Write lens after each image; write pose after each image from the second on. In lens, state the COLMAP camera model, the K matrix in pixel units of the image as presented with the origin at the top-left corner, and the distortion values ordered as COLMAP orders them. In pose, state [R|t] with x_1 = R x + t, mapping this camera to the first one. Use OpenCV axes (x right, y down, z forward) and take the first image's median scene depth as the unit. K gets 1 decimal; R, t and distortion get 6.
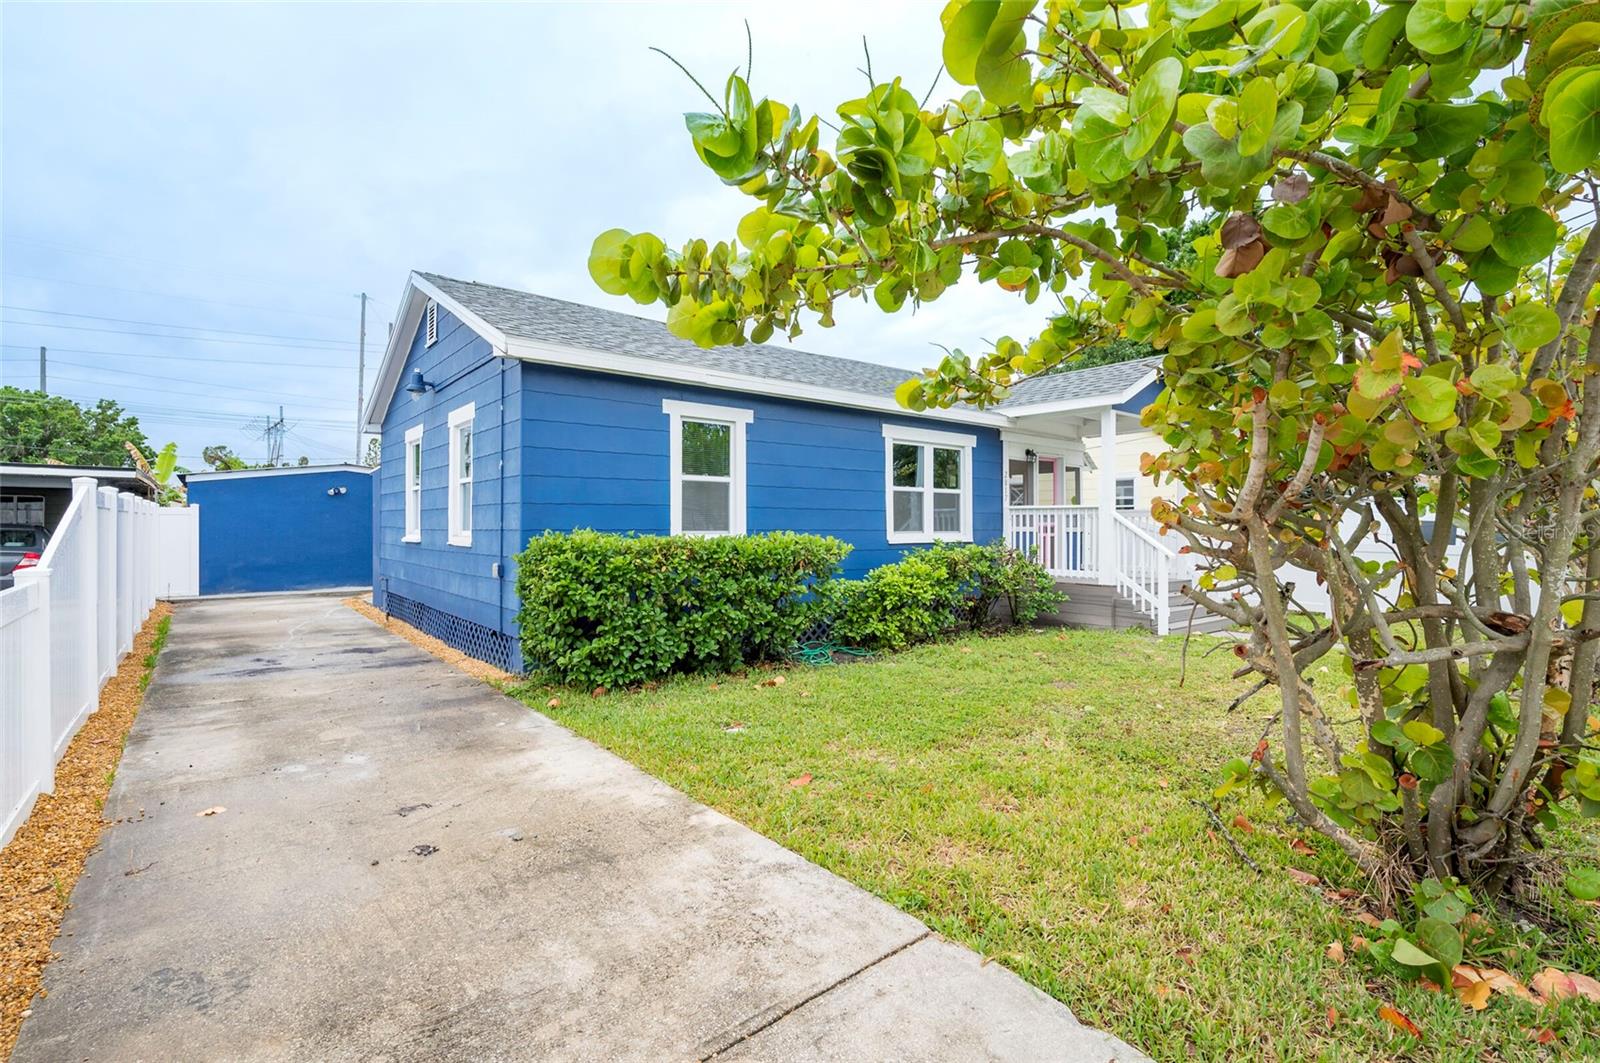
lens RADIAL K [[727.7, 0, 800.9], [0, 727.7, 529.8], [0, 0, 1]] dist [-0.005684, -0.000870]
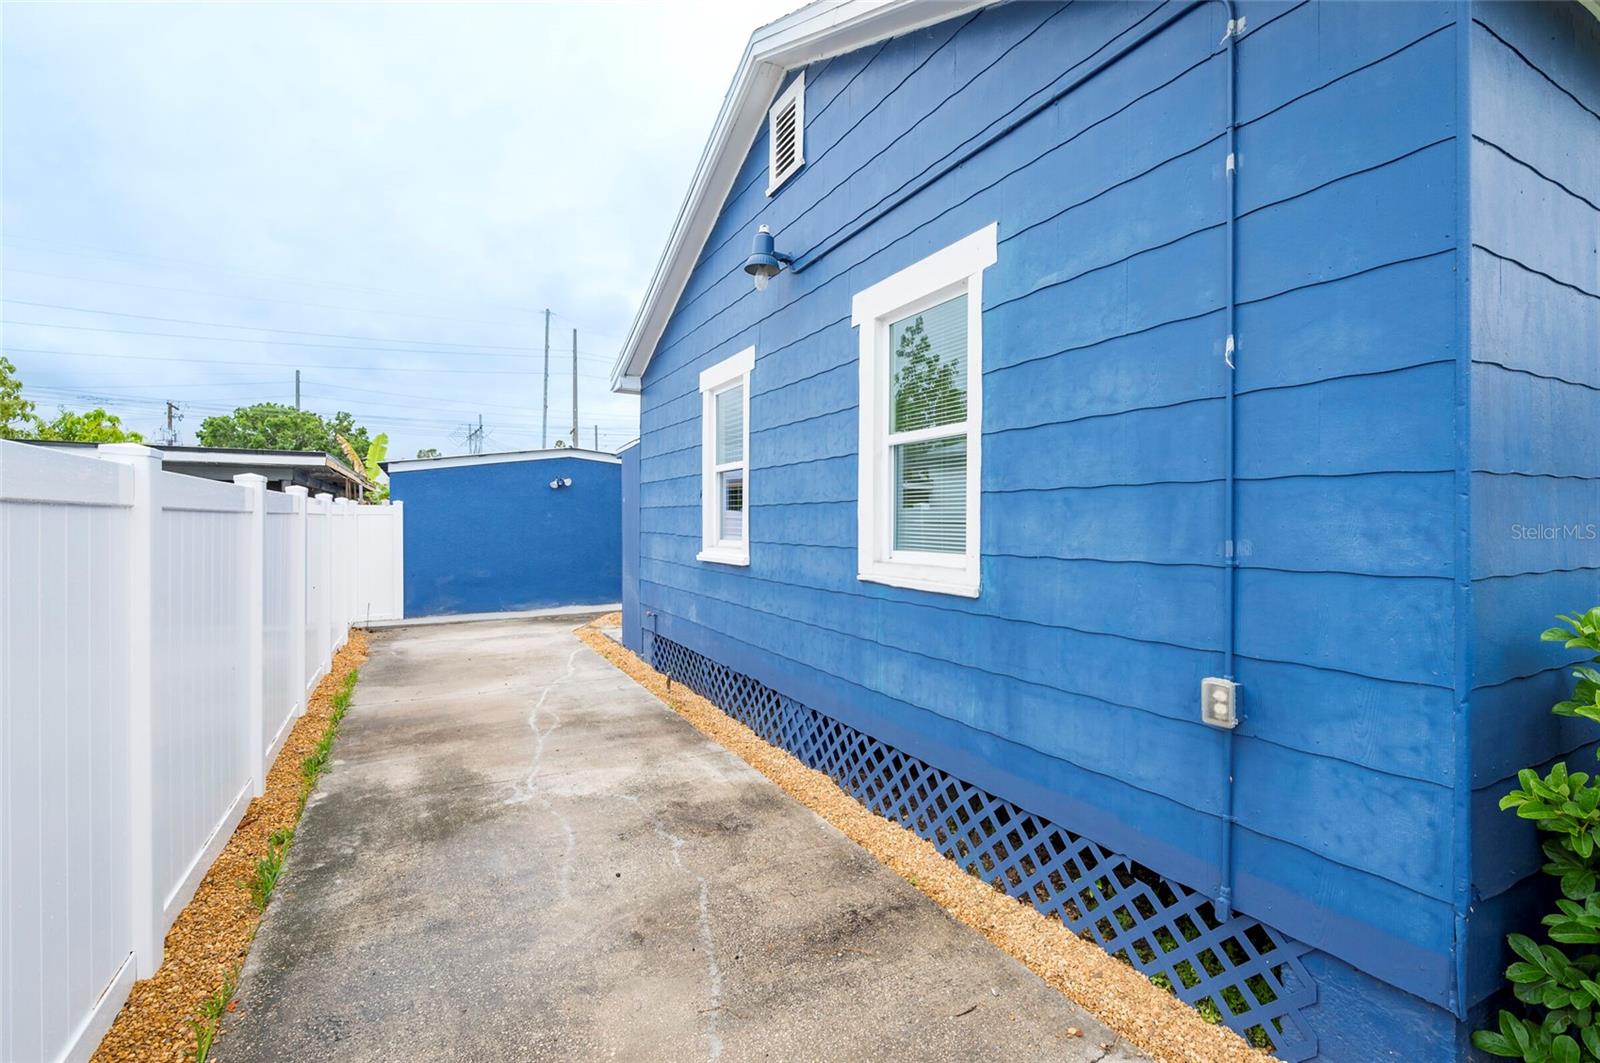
lens RADIAL K [[698.1, 0, 800.0], [0, 698.1, 528.1], [0, 0, 1]] dist [0.001249, 0.000184]
pose [[0.981784, -0.000963, -0.189998, -0.284256], [0.002064, 0.999982, 0.005598, -0.009996], [0.189989, -0.005889, 0.981769, 0.363680]]
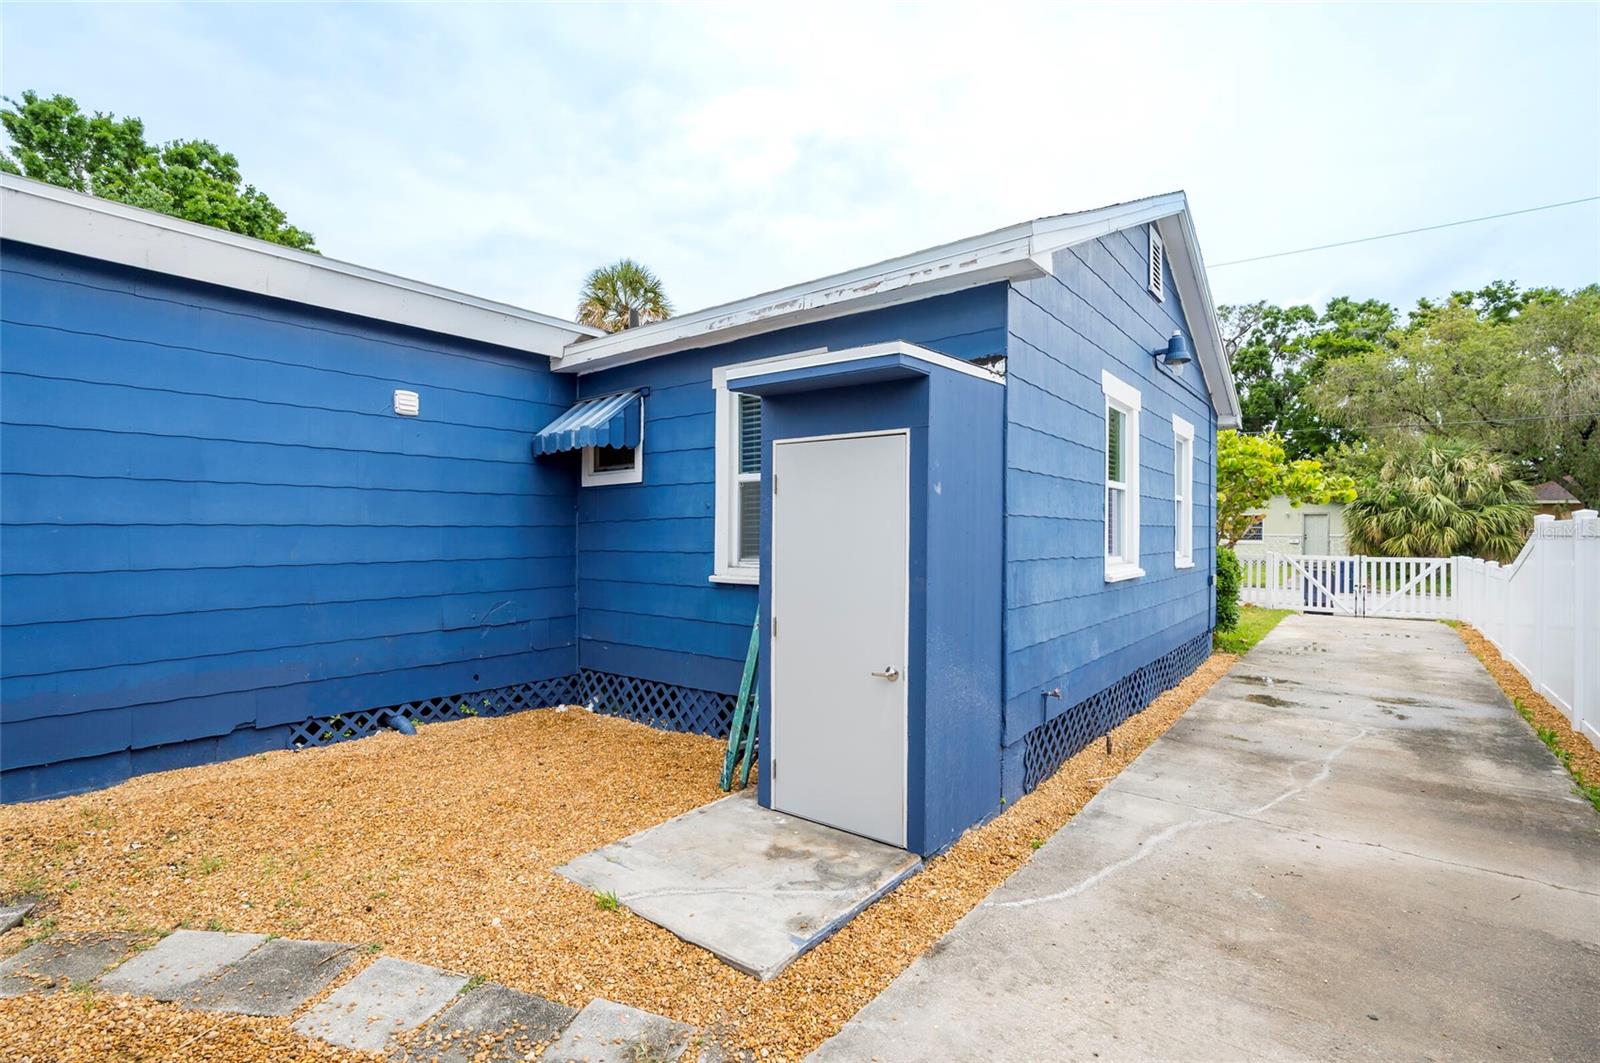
lens RADIAL K [[727.7, 0, 805.4], [0, 727.7, 533.1], [0, 0, 1]] dist [-0.005684, -0.000870]
pose [[-0.214848, 0.005207, 0.976634, -0.814873], [-0.002391, 0.999980, -0.005858, -0.013492], [-0.976644, -0.003594, -0.214832, 1.064951]]
